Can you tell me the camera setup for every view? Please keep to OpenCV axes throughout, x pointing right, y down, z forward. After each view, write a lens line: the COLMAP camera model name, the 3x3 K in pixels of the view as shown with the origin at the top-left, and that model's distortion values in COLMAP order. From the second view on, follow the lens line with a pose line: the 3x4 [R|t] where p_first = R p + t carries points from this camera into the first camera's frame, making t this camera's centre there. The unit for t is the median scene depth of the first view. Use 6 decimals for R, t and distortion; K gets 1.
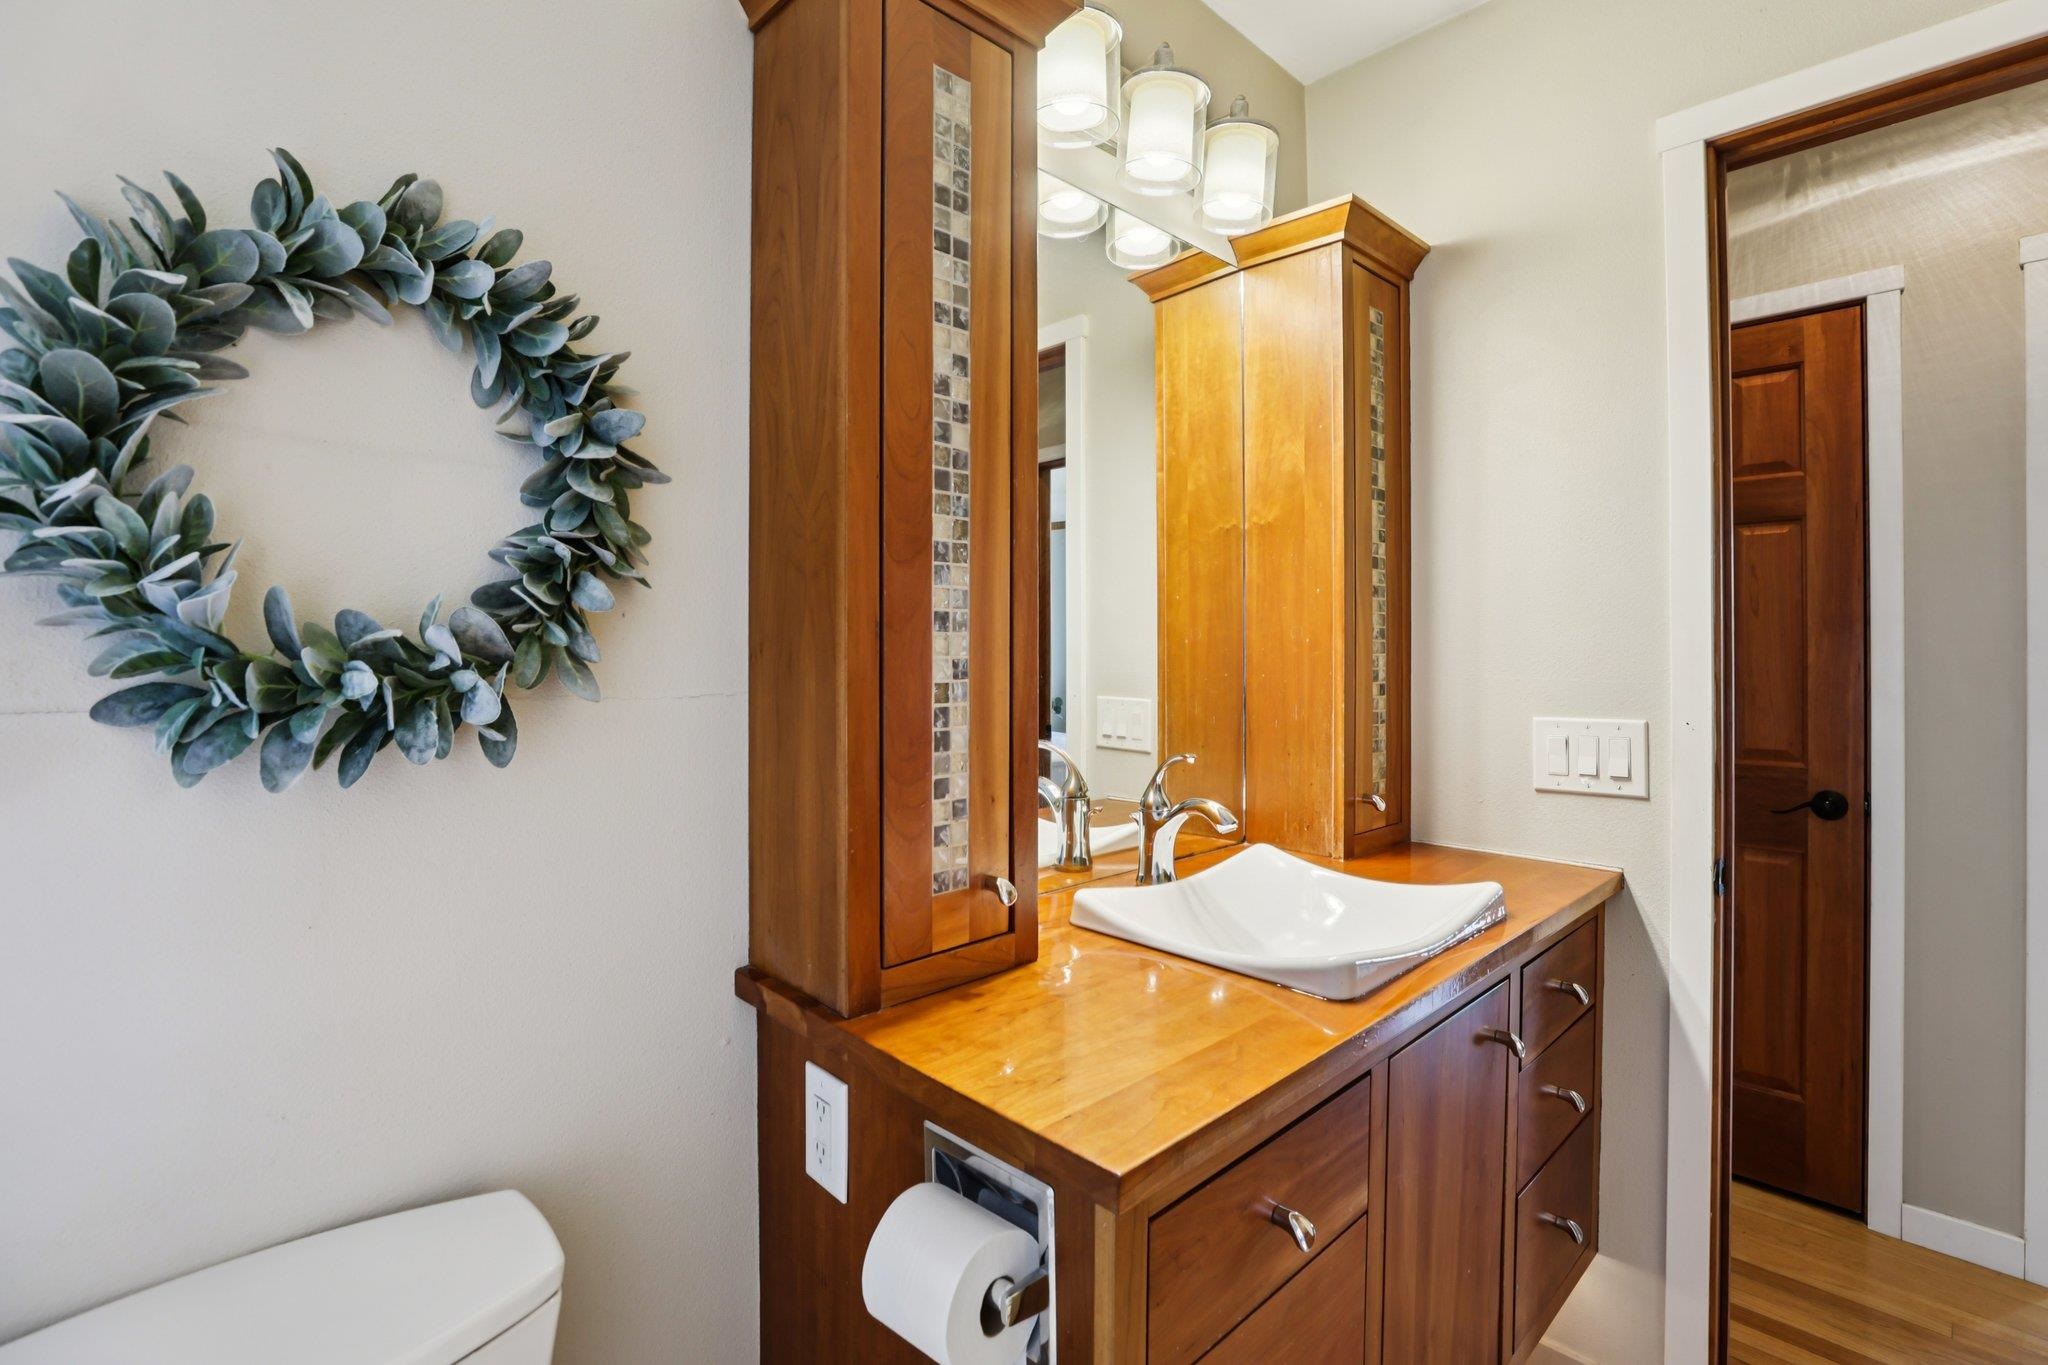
lens RADIAL K [[938.5, 0, 1026.5], [0, 938.5, 658.0], [0, 0, 1]] dist [-0.044911, 0.013564]
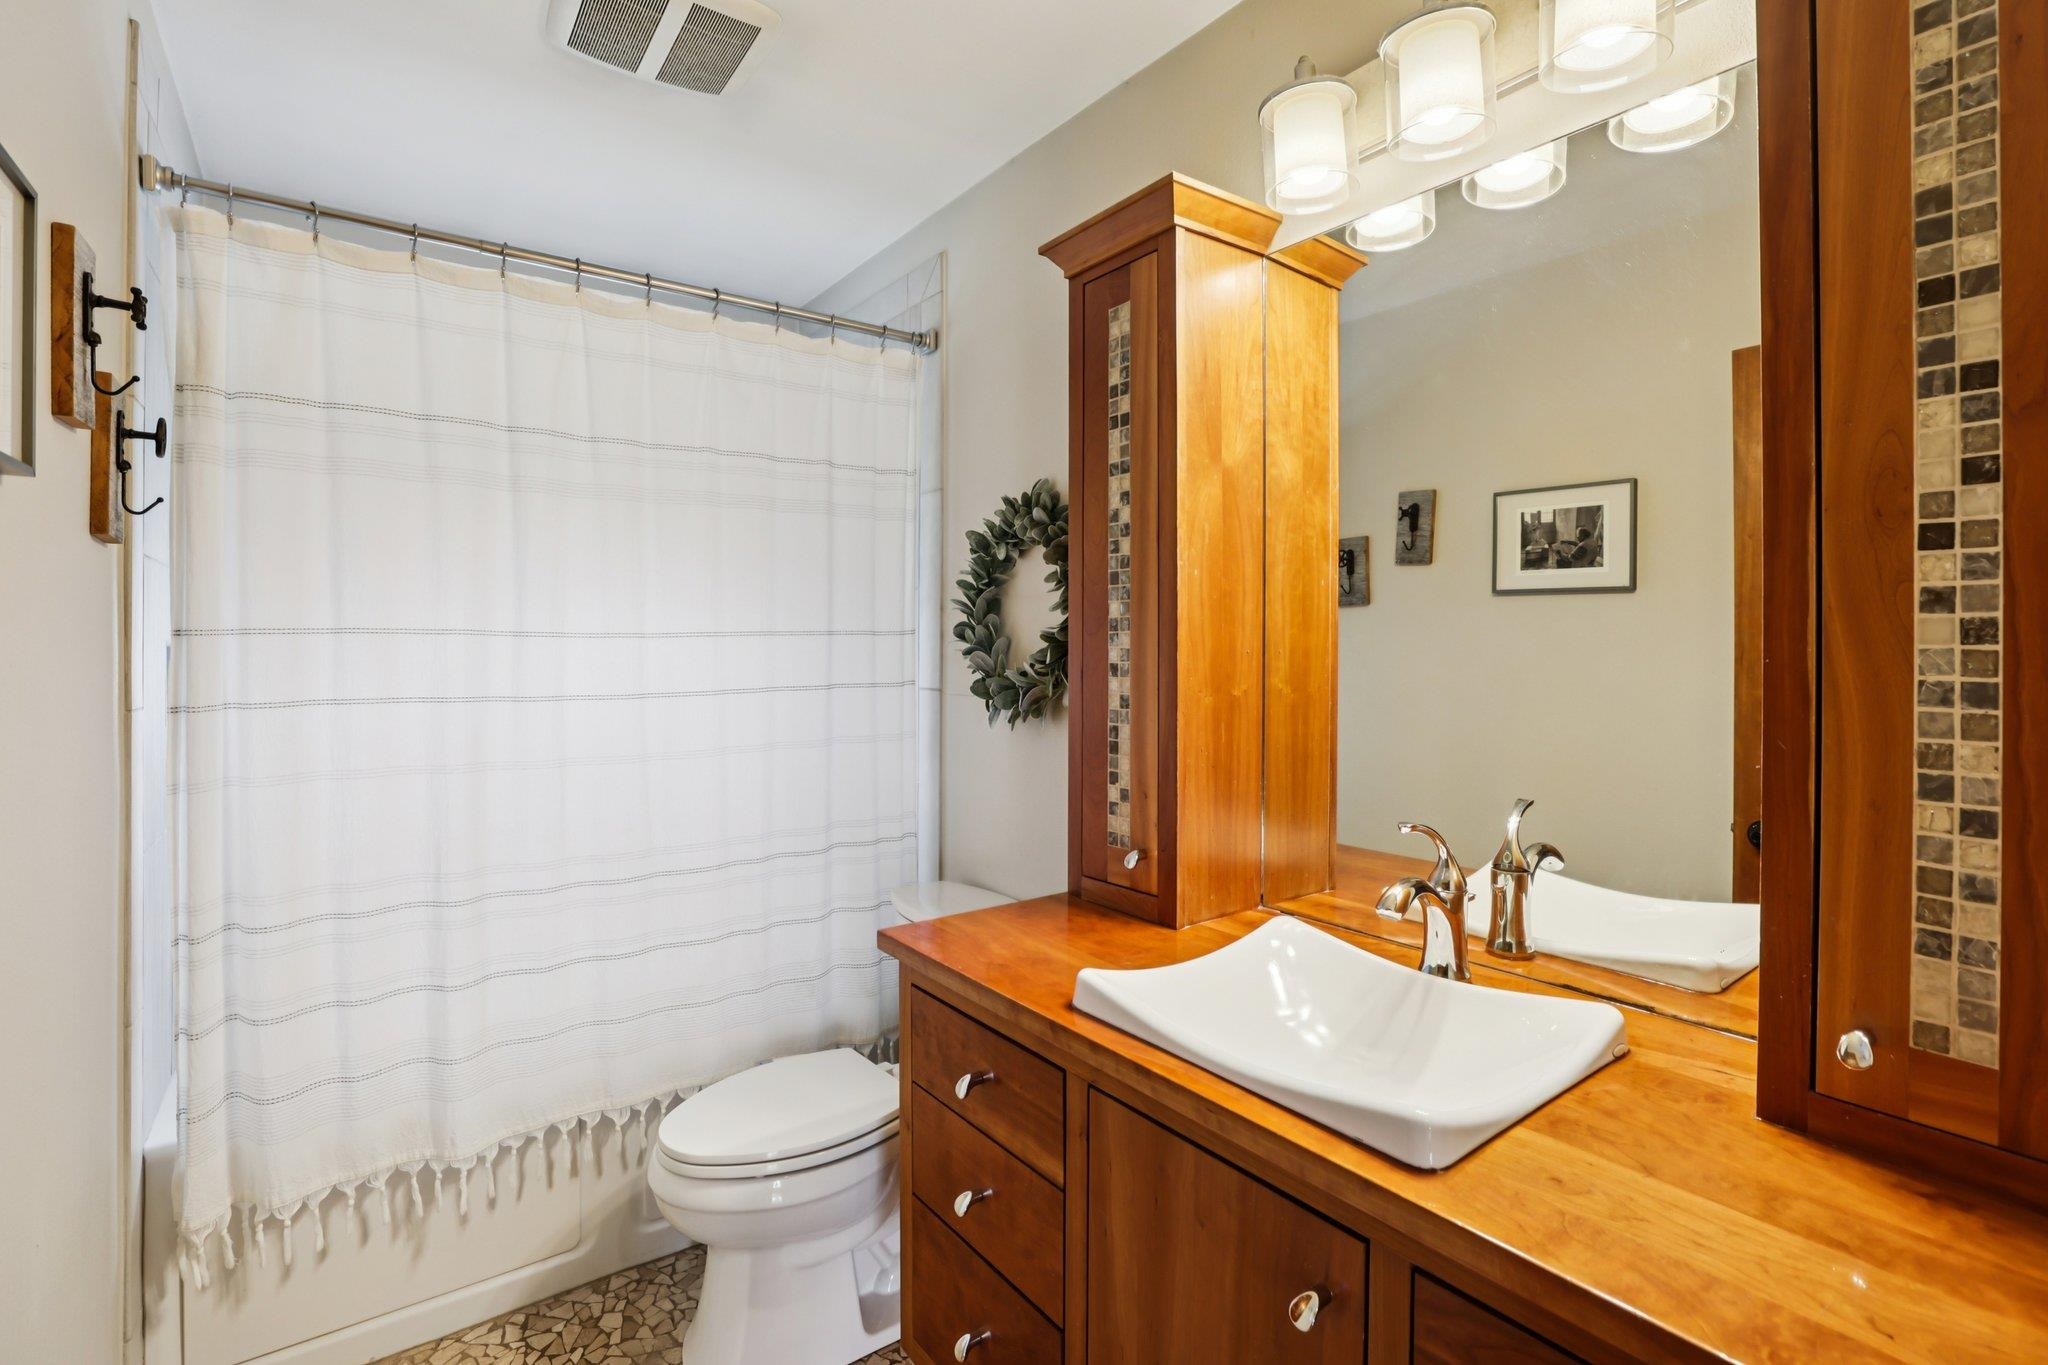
lens RADIAL K [[938.5, 0, 1026.5], [0, 938.5, 658.0], [0, 0, 1]] dist [-0.044911, 0.013564]
pose [[-0.124602, 0.013599, -0.992114, 1.448590], [-0.008601, 0.999854, 0.014785, -0.079629], [0.992169, 0.010376, -0.124467, 1.042206]]
